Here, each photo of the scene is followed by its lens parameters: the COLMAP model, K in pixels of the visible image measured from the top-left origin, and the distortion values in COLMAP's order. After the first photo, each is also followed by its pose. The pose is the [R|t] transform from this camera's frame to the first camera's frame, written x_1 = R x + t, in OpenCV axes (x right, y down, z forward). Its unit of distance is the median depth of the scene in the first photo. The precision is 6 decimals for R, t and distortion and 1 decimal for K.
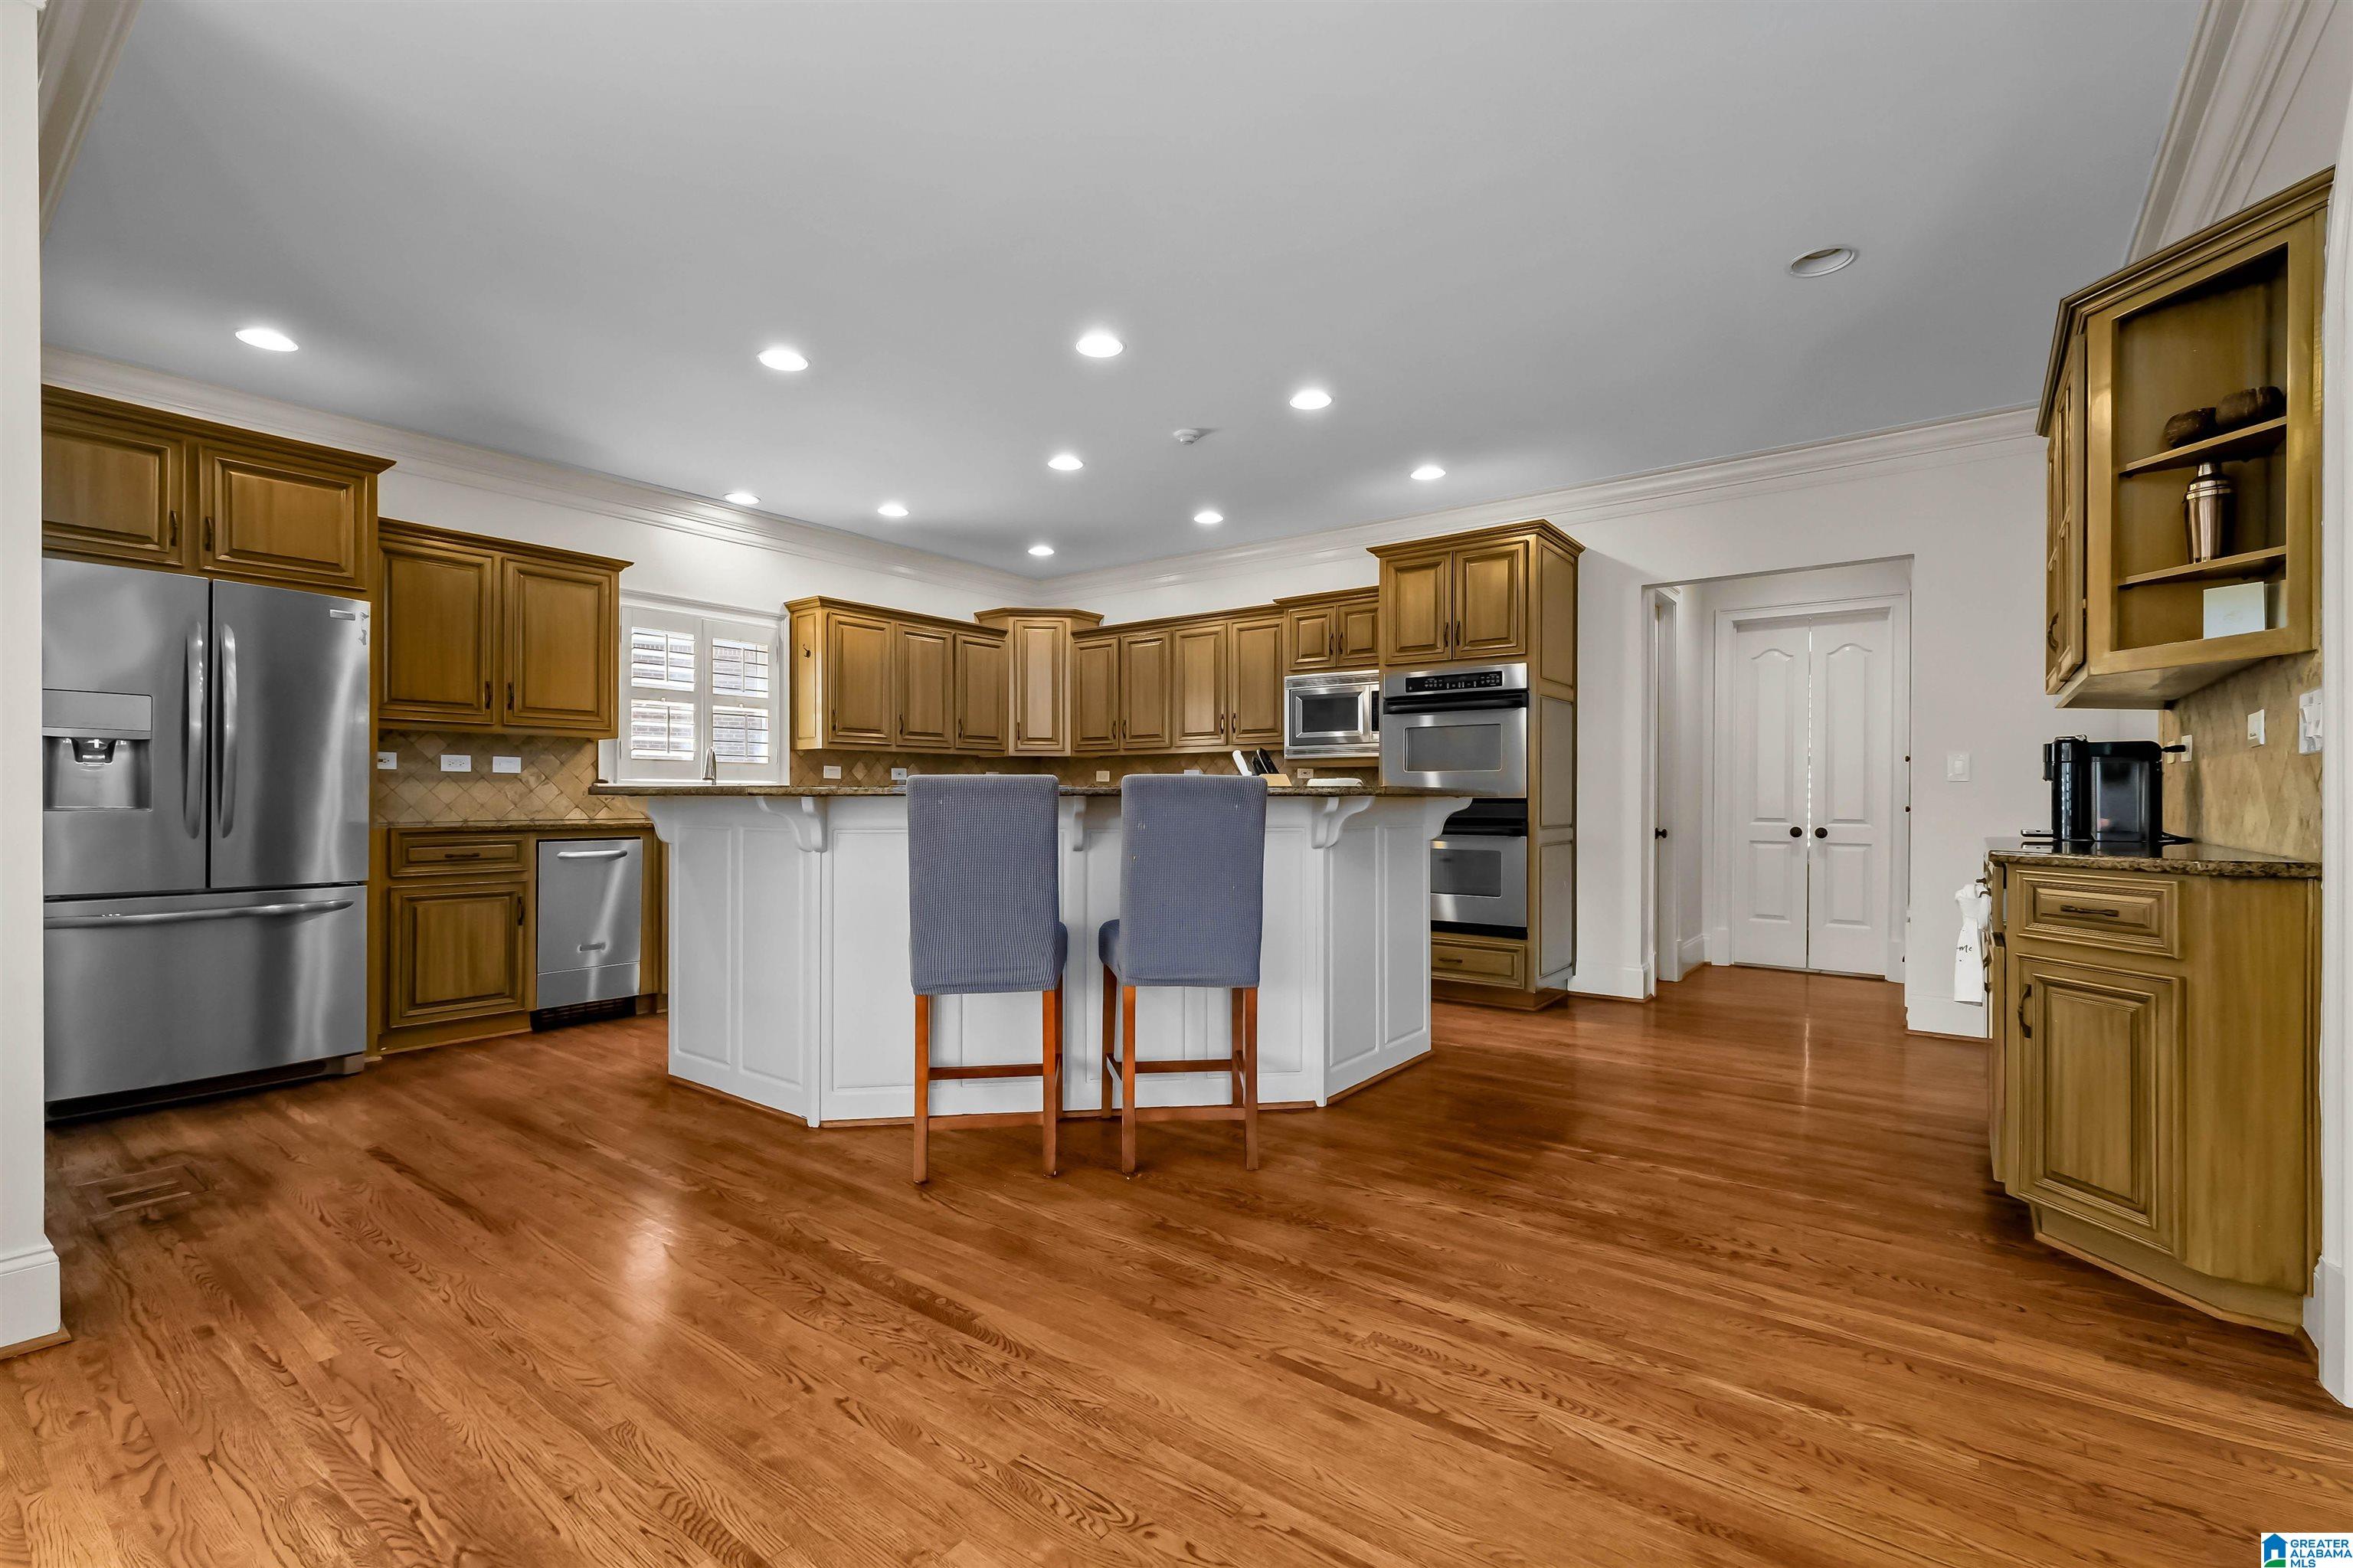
lens RADIAL K [[1037.3, 0, 1162.5], [0, 1037.3, 785.4], [0, 0, 1]] dist [-0.001236, -0.000290]
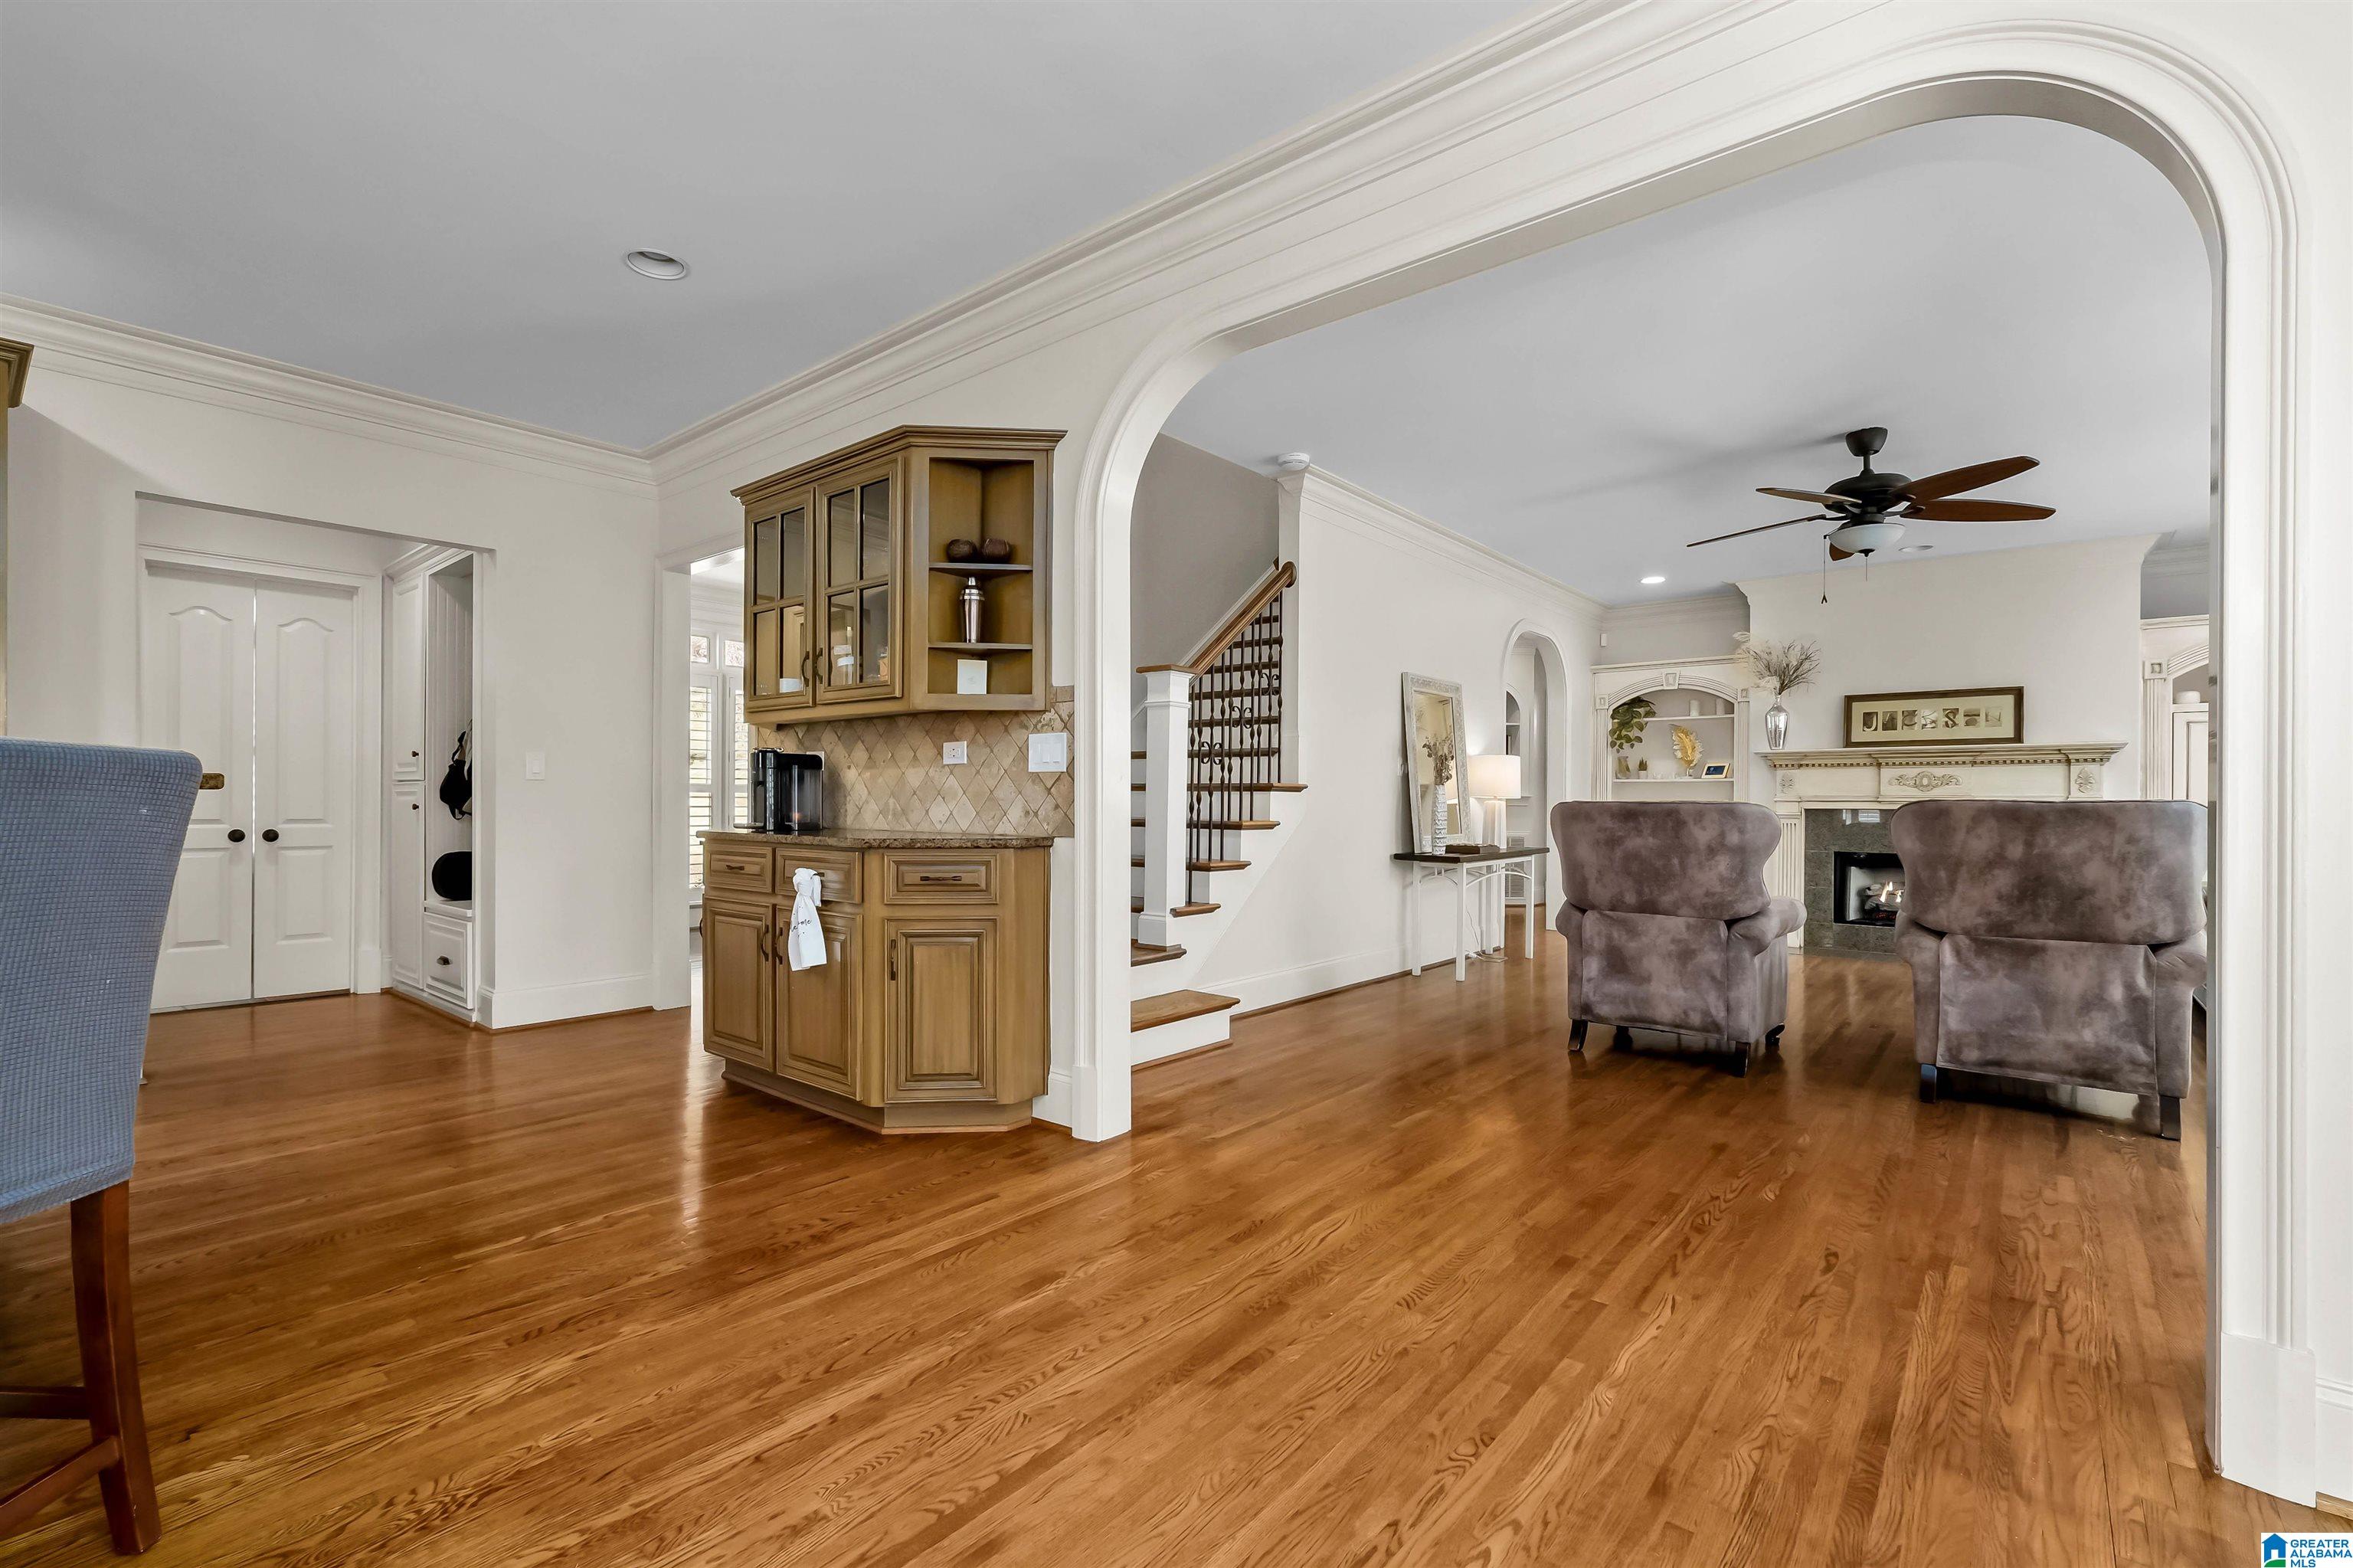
lens RADIAL K [[1037.3, 0, 1165.9], [0, 1037.3, 799.5], [0, 0, 1]] dist [-0.001236, -0.000290]
pose [[0.043807, 0.001668, 0.999039, -0.251559], [-0.019071, 0.999818, -0.000833, 0.004400], [-0.998858, -0.019016, 0.043831, 0.327621]]
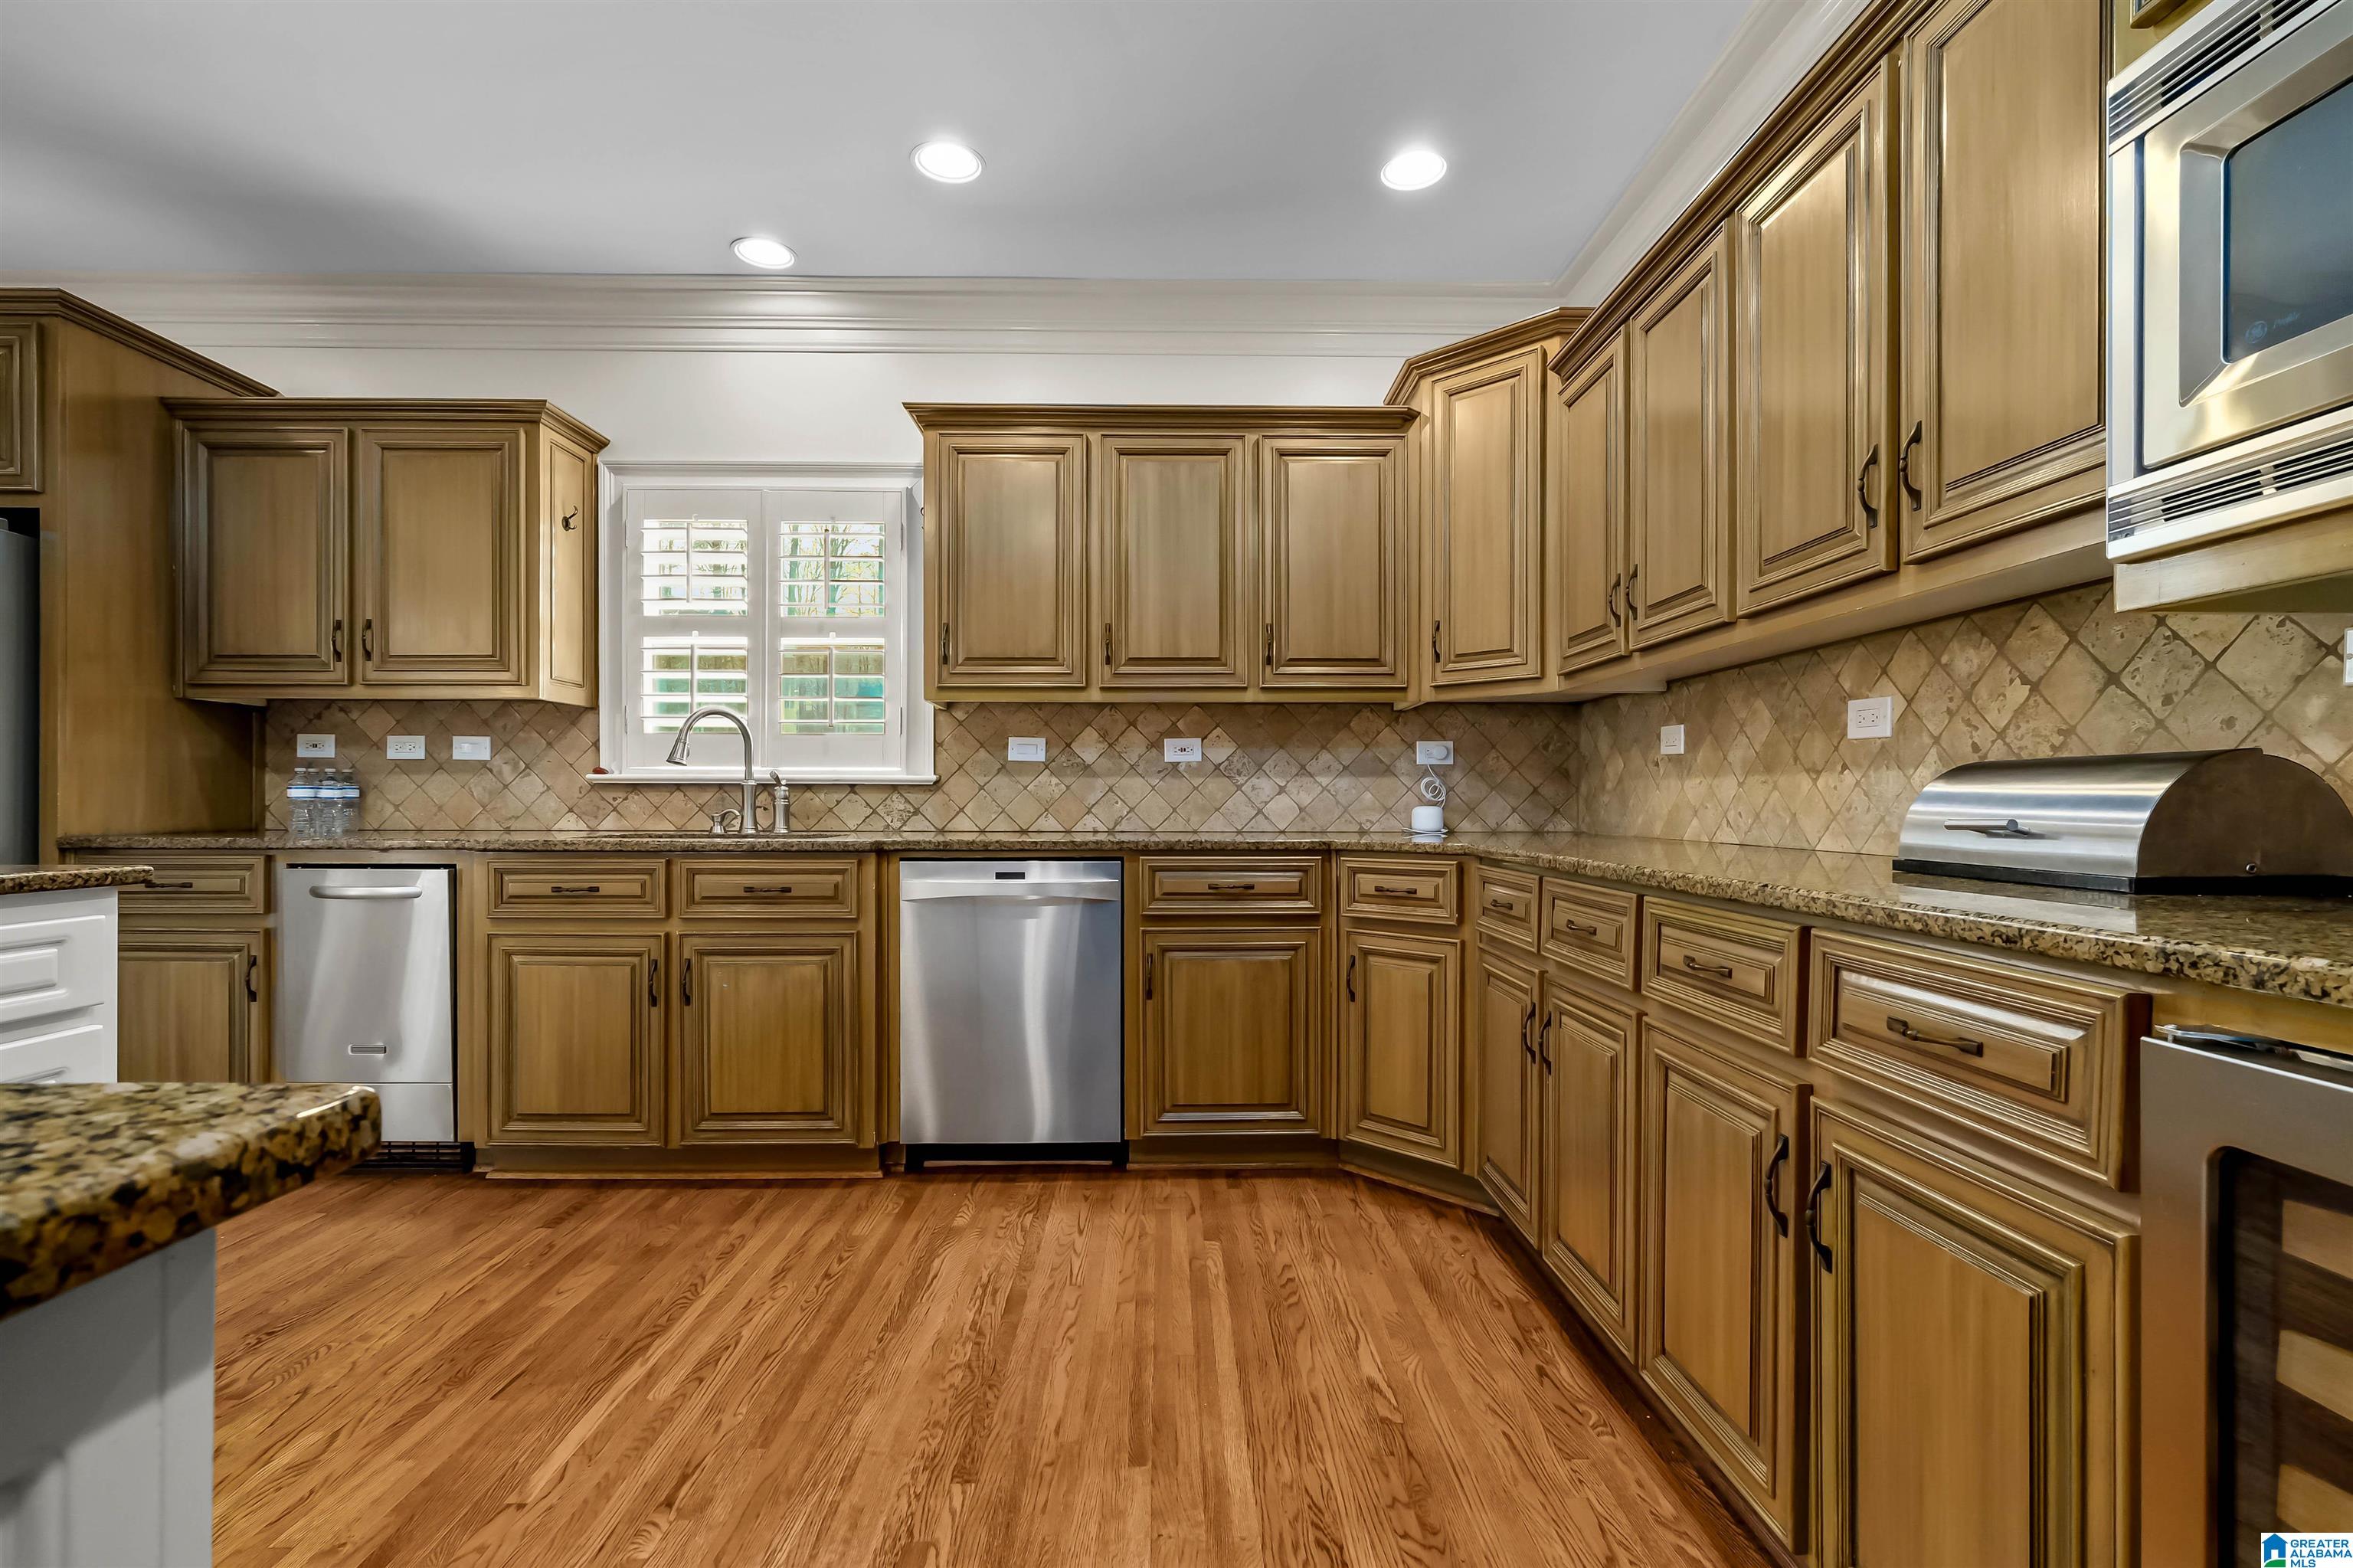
lens RADIAL K [[1037.3, 0, 1179.4], [0, 1037.3, 807.9], [0, 0, 1]] dist [-0.001236, -0.000290]
pose [[0.627482, 0.005700, -0.778610, 0.208260], [0.007467, 0.999883, 0.013338, 0.015477], [0.778595, -0.014183, 0.627367, 1.053169]]
